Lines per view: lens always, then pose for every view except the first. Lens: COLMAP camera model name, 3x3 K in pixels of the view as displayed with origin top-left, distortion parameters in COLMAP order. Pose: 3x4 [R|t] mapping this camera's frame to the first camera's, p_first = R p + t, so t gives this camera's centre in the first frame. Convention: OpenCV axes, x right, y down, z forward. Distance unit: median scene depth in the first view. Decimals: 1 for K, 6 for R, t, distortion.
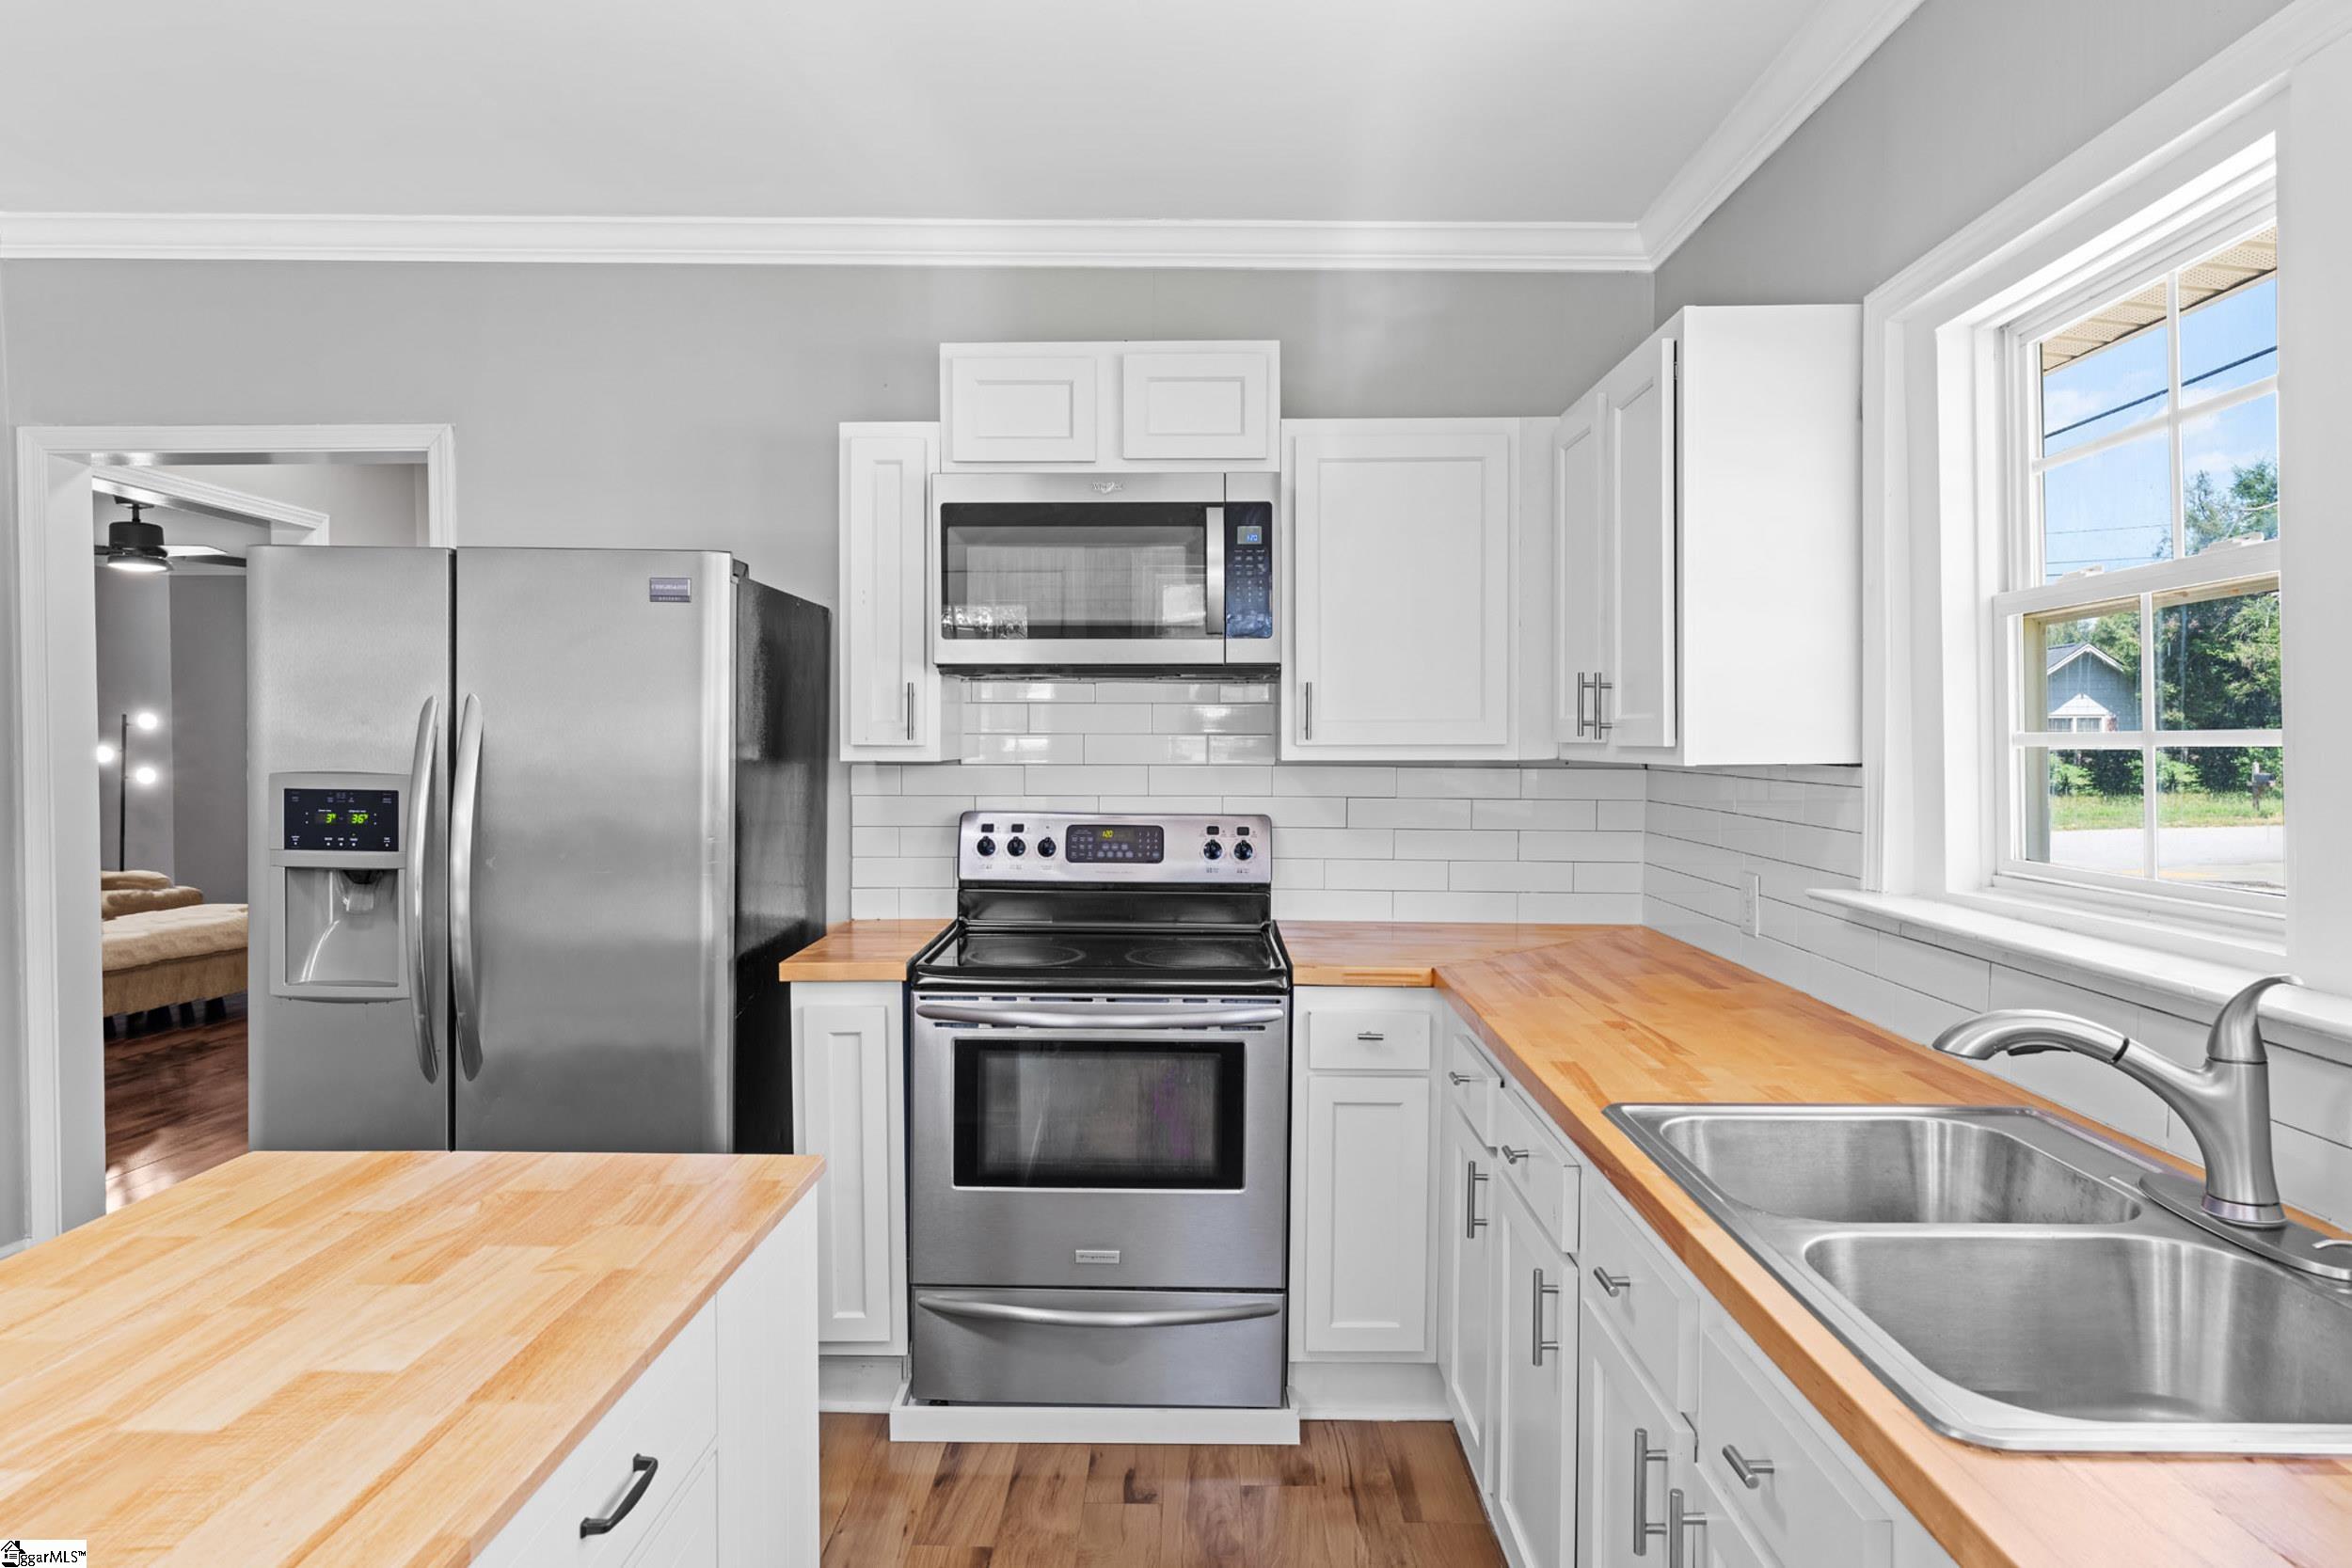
lens RADIAL K [[1360.1, 0, 1170.5], [0, 1360.1, 777.1], [0, 0, 1]] dist [0.003583, -0.001893]
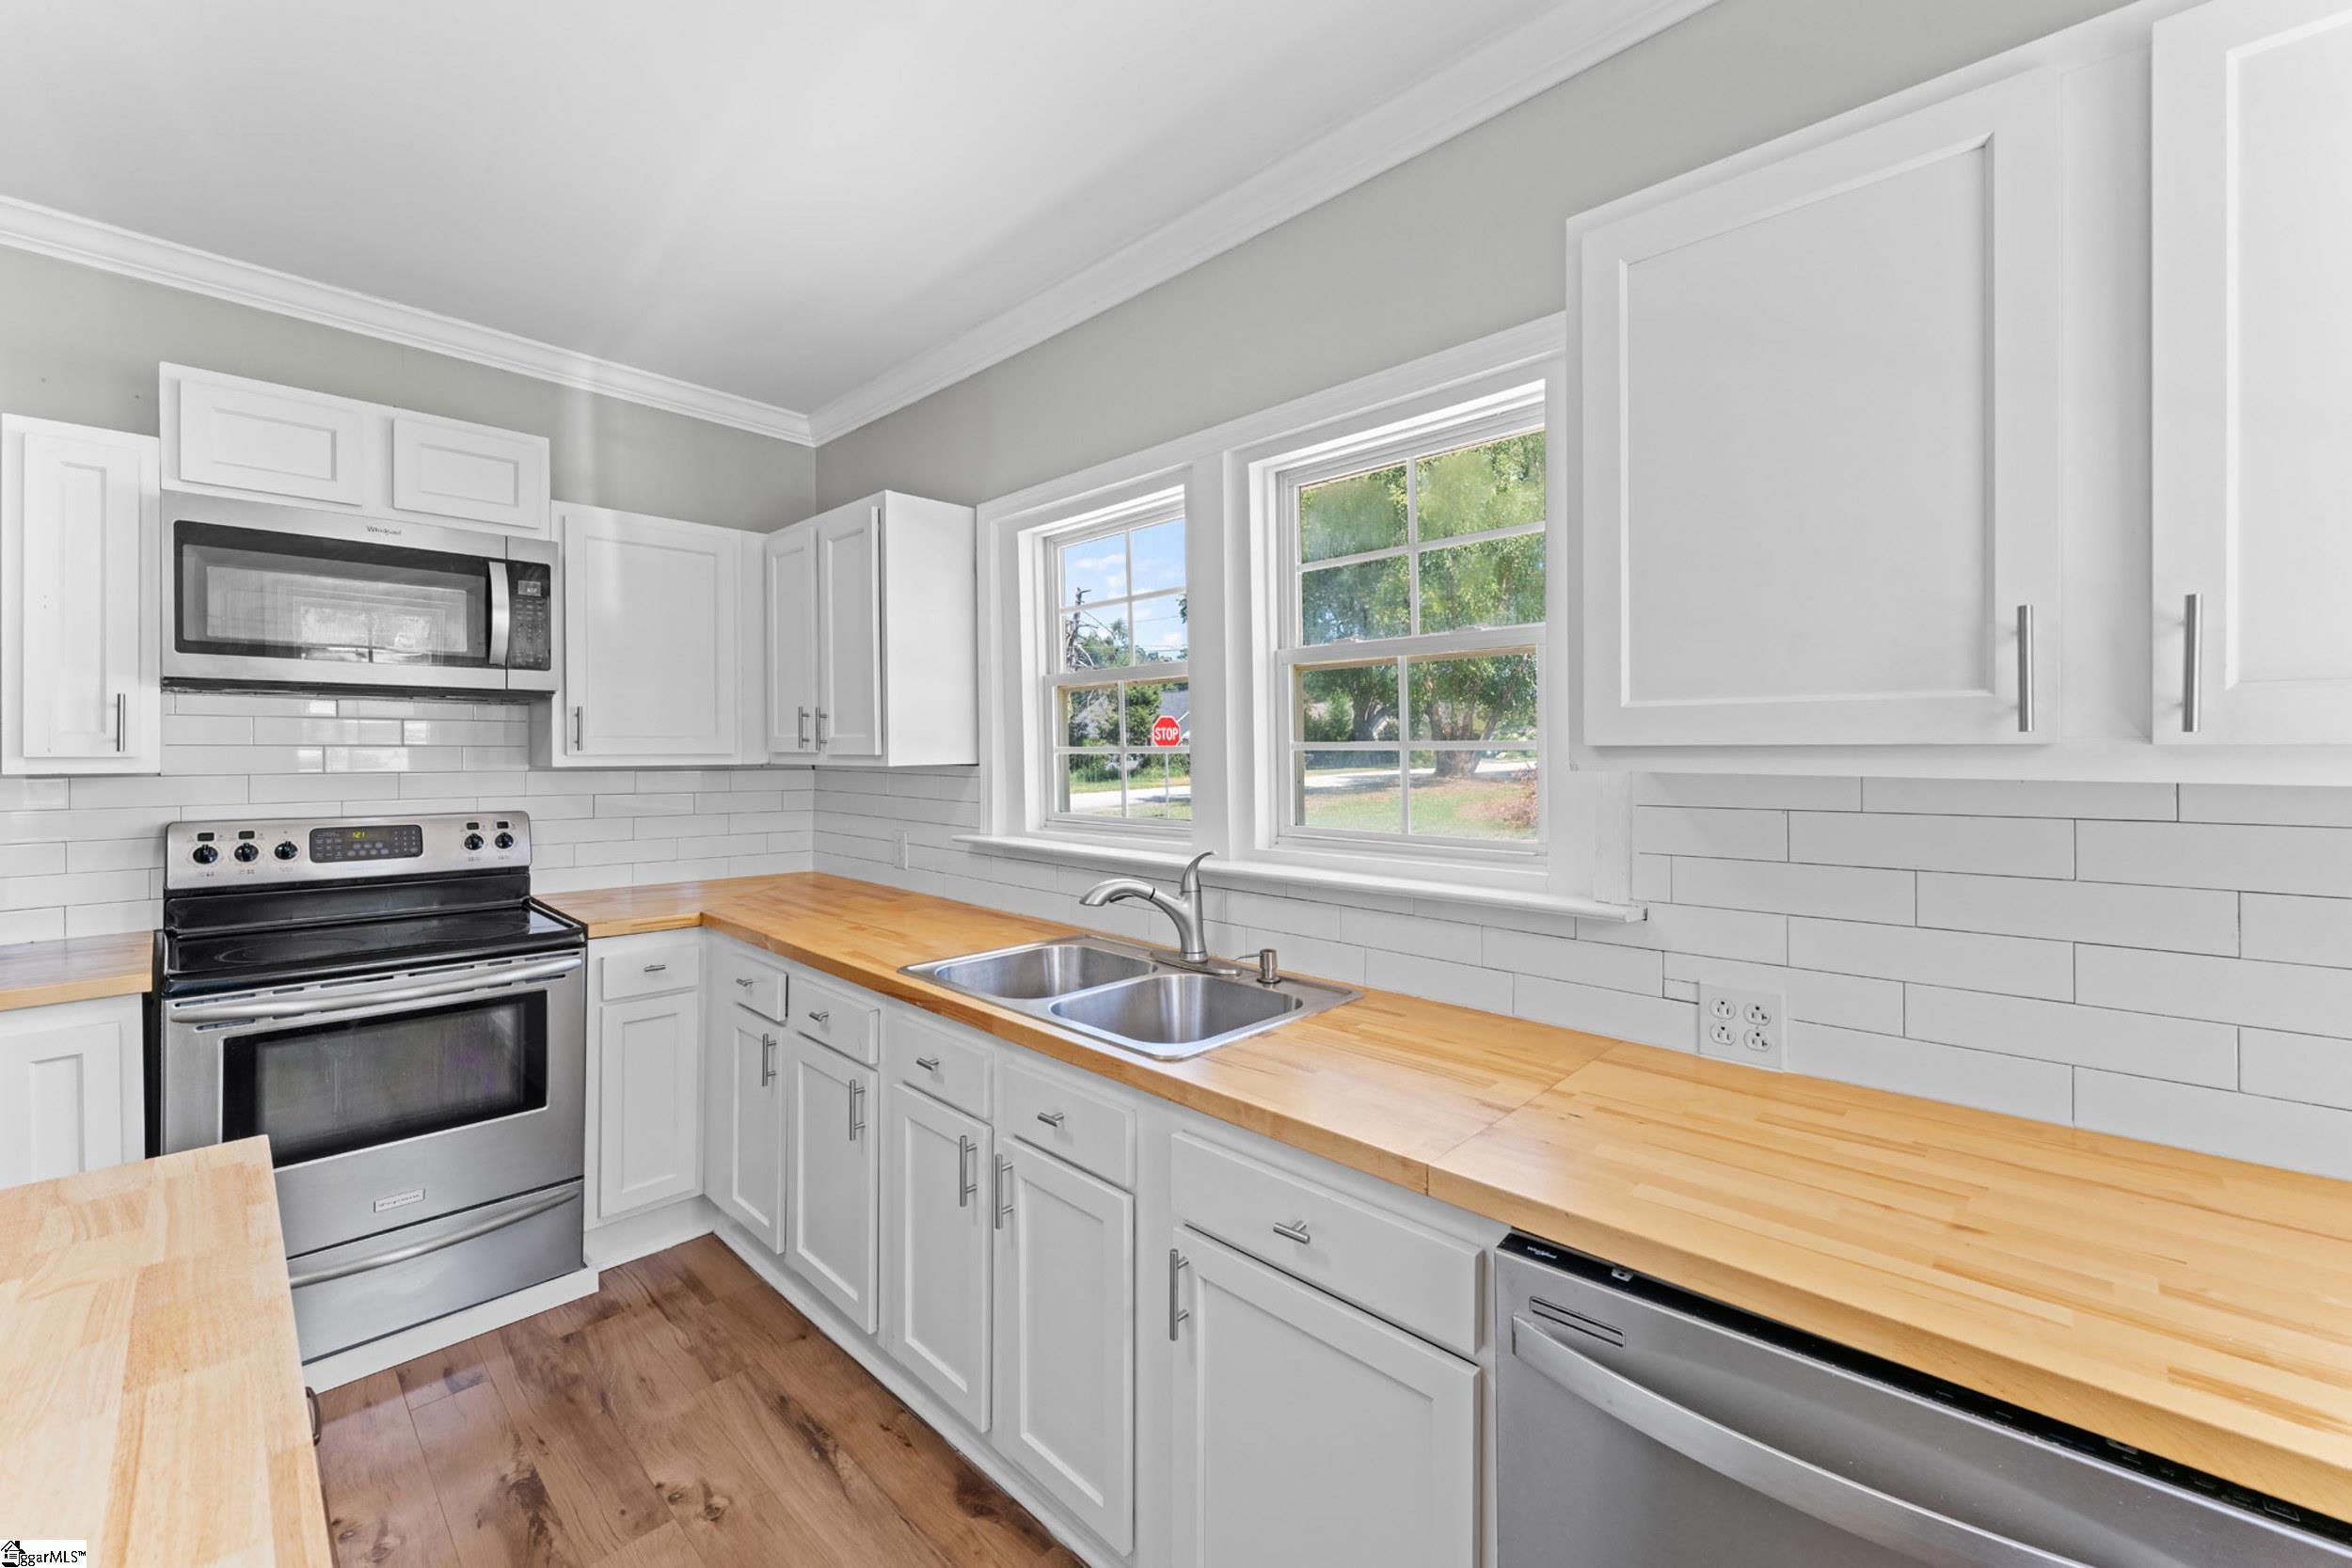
lens RADIAL K [[949.8, 0, 1171.7], [0, 949.8, 756.0], [0, 0, 1]] dist [0.000268, 0.000032]
pose [[0.681973, -0.005902, 0.731353, -0.194855], [0.020505, 0.999729, -0.011053, -0.000854], [-0.731090, 0.022534, 0.681909, -0.033593]]
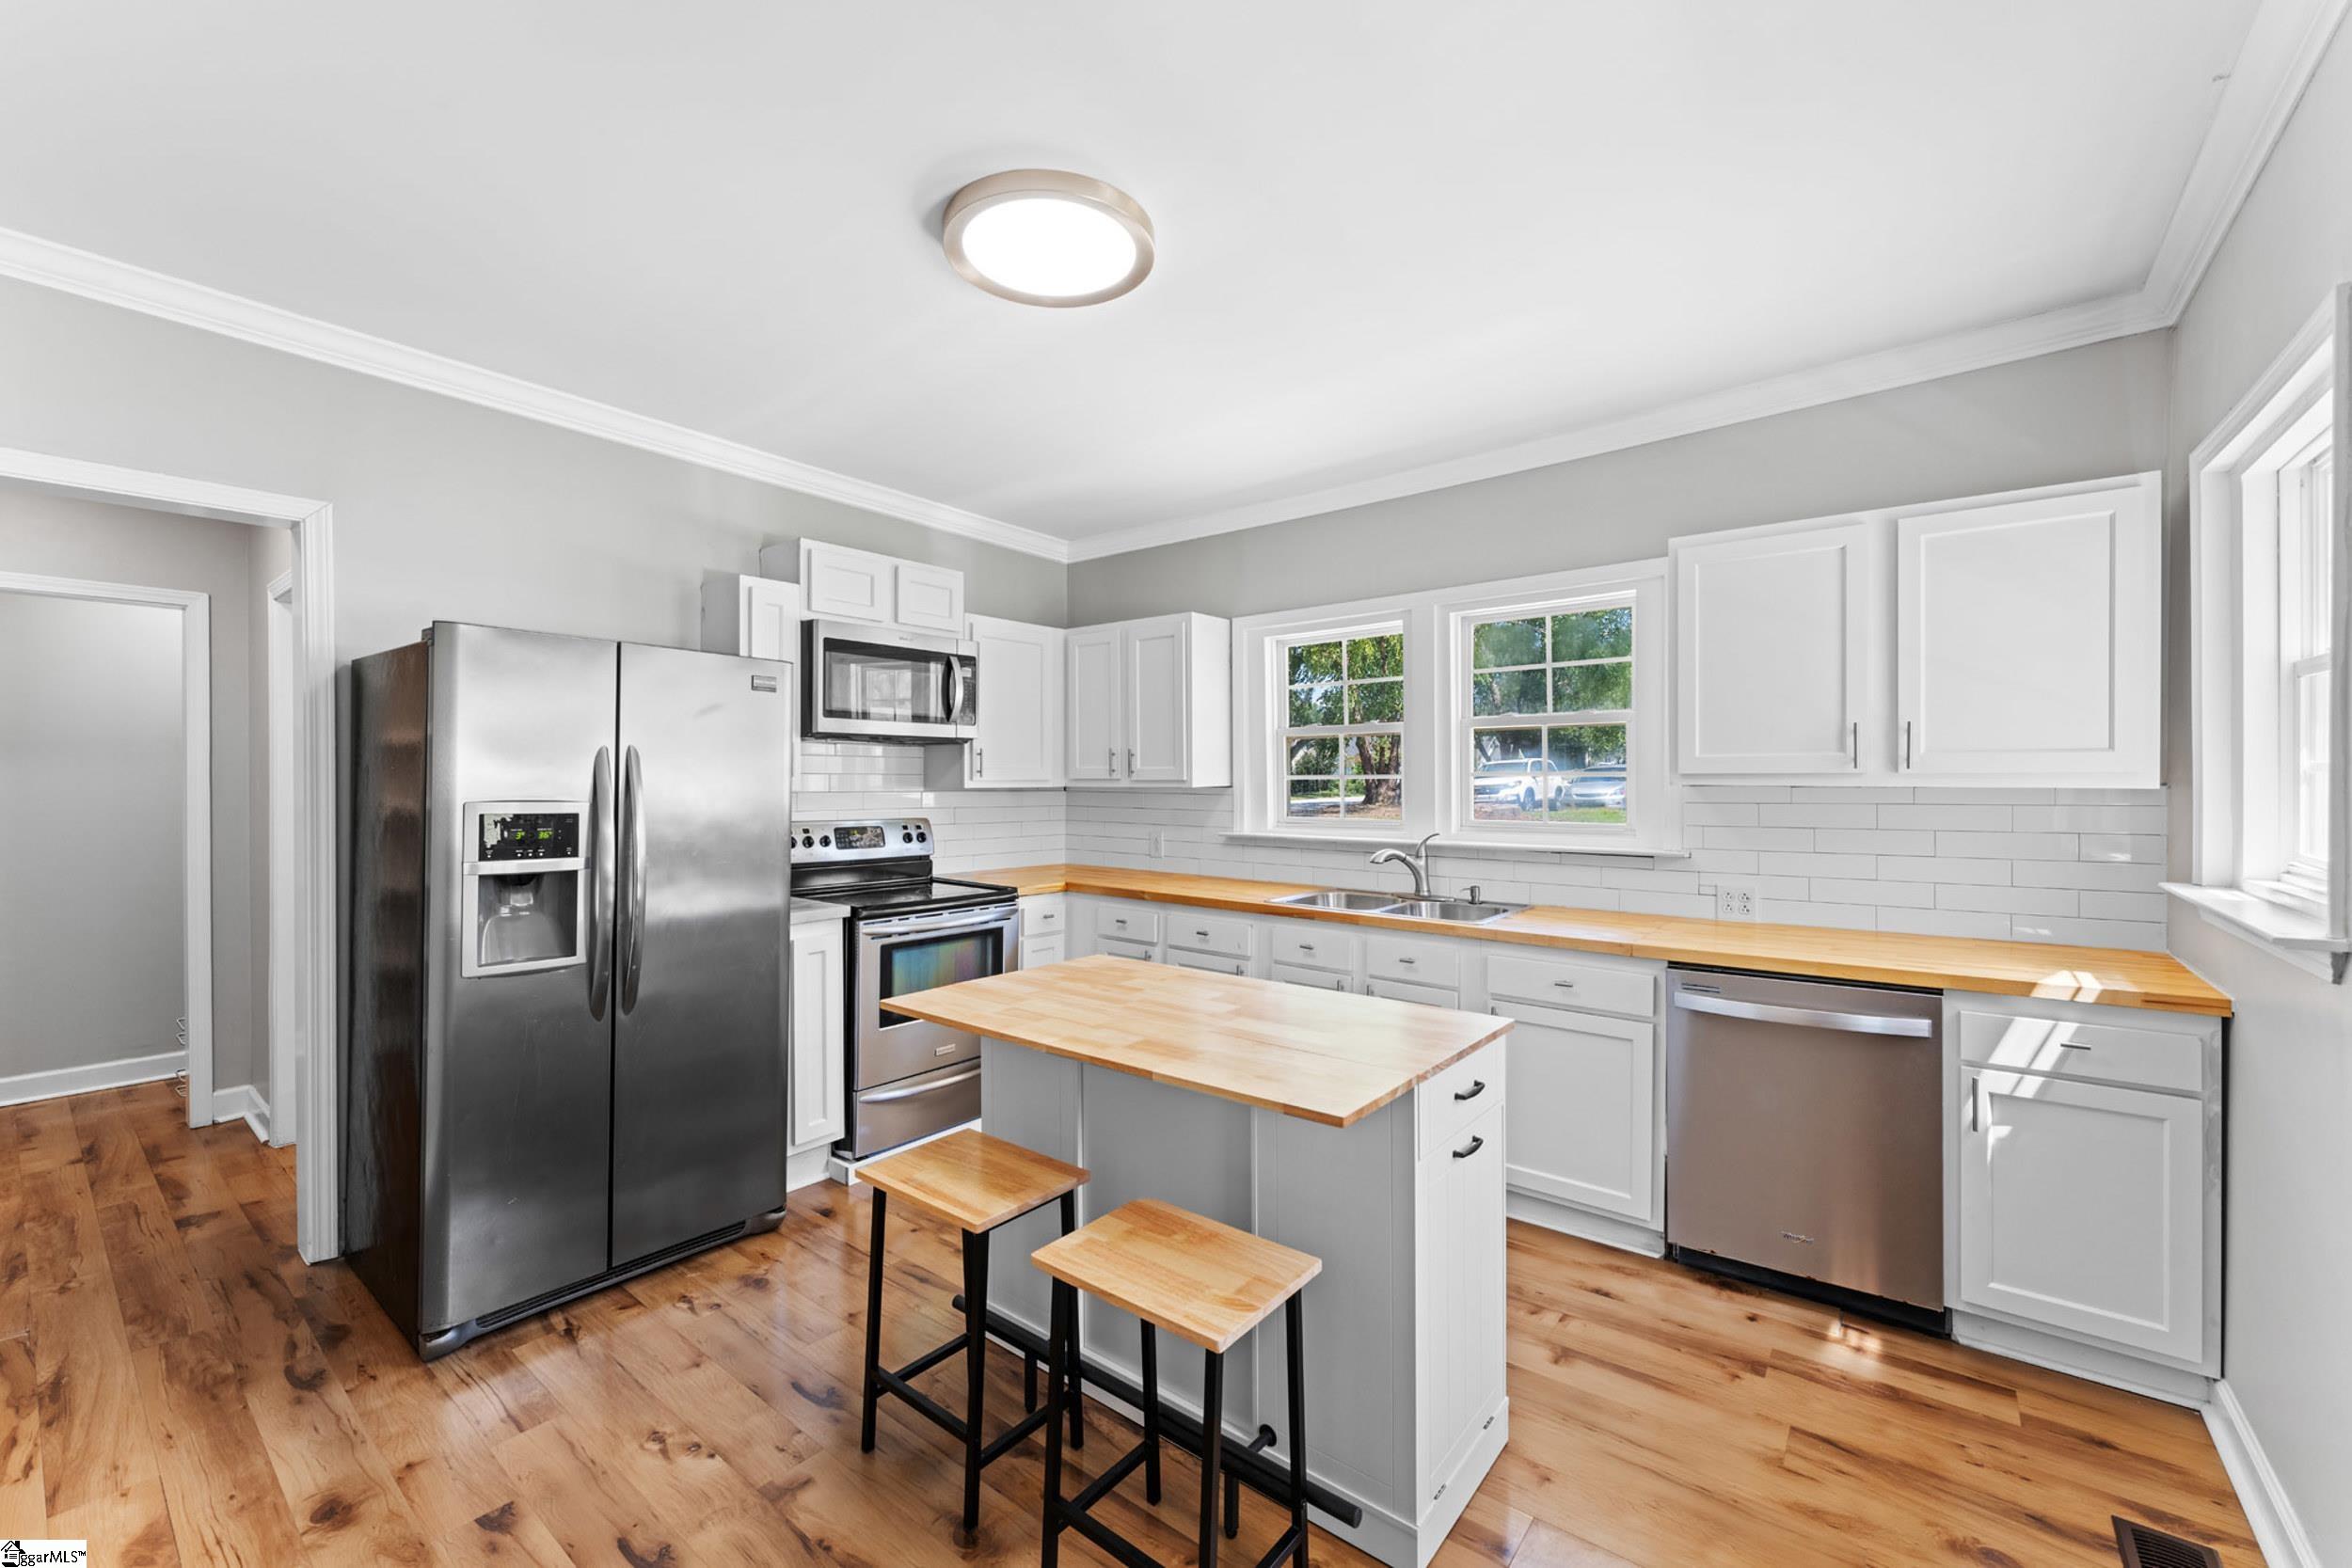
lens RADIAL K [[949.8, 0, 1165.7], [0, 949.8, 787.5], [0, 0, 1]] dist [0.000268, 0.000032]
pose [[0.612272, -0.007433, 0.790613, -0.911251], [0.021790, 0.999735, -0.007476, 0.003835], [-0.790347, 0.021805, 0.612271, -0.060802]]
